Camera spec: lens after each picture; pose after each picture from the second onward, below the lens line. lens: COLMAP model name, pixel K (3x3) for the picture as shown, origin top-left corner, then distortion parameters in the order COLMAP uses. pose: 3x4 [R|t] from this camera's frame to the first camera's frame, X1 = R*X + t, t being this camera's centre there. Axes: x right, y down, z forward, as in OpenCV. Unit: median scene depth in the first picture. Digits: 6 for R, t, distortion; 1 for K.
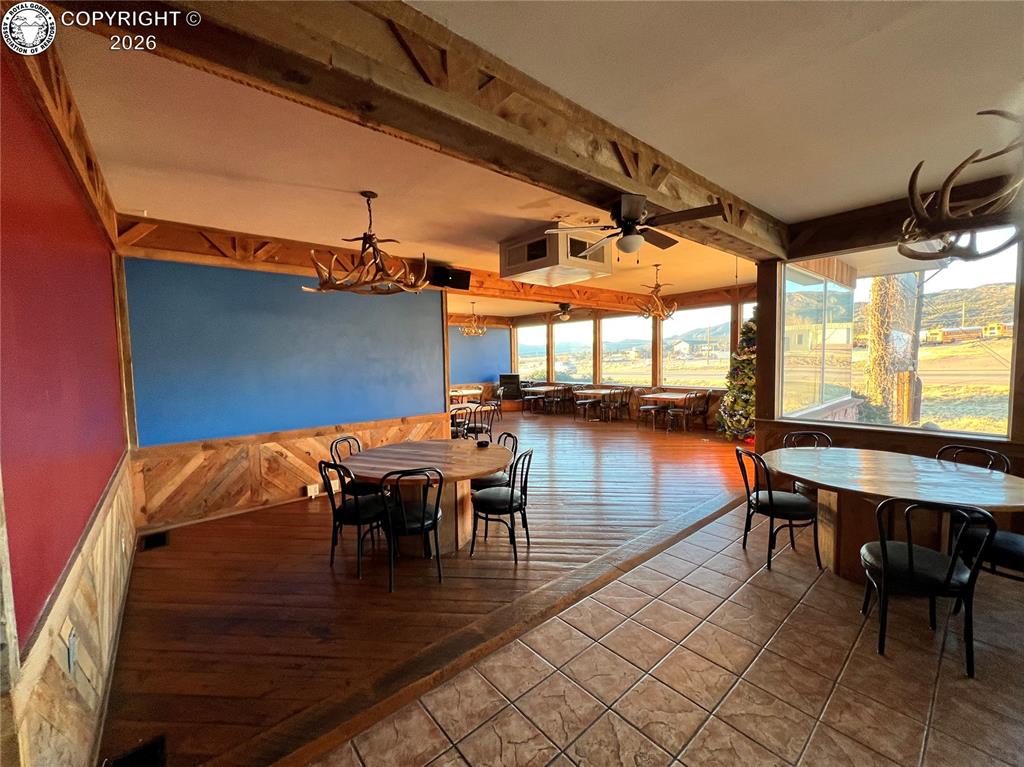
lens RADIAL K [[409.1, 0, 512.4], [0, 409.1, 382.8], [0, 0, 1]] dist [-0.000103, -0.000079]
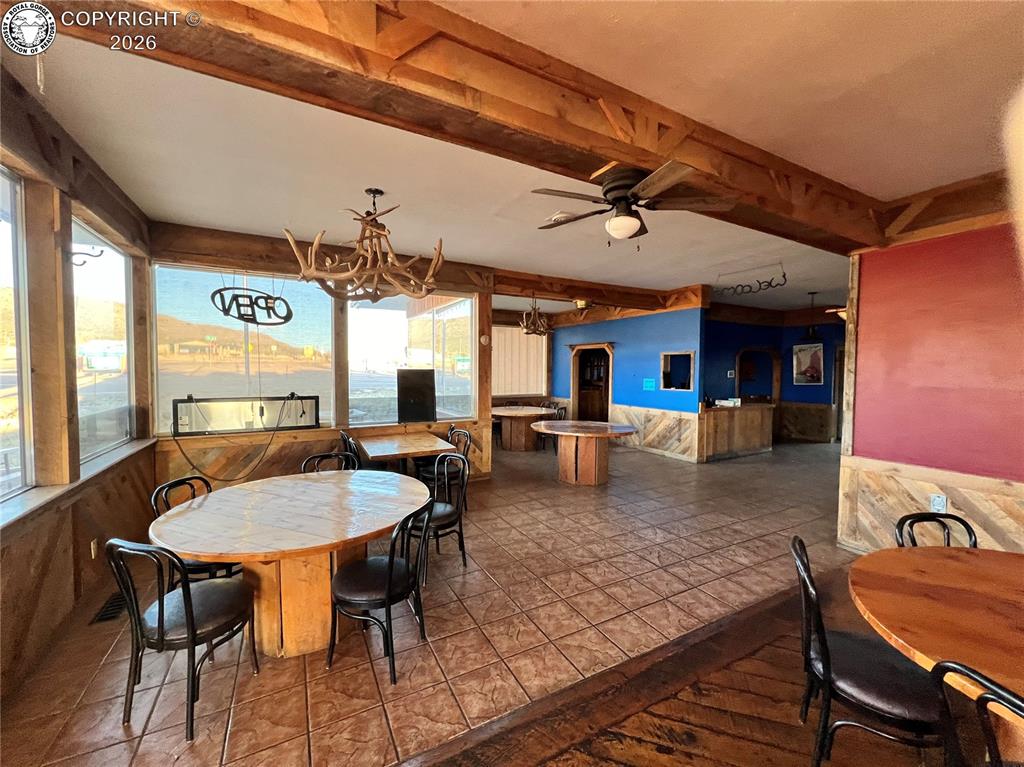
lens RADIAL K [[409.1, 0, 507.1], [0, 409.1, 380.8], [0, 0, 1]] dist [-0.000103, -0.000079]
pose [[-0.975480, 0.017197, 0.219413, 0.496351], [0.039269, 0.994545, 0.096634, -0.200976], [-0.216554, 0.102881, -0.970835, 2.846701]]
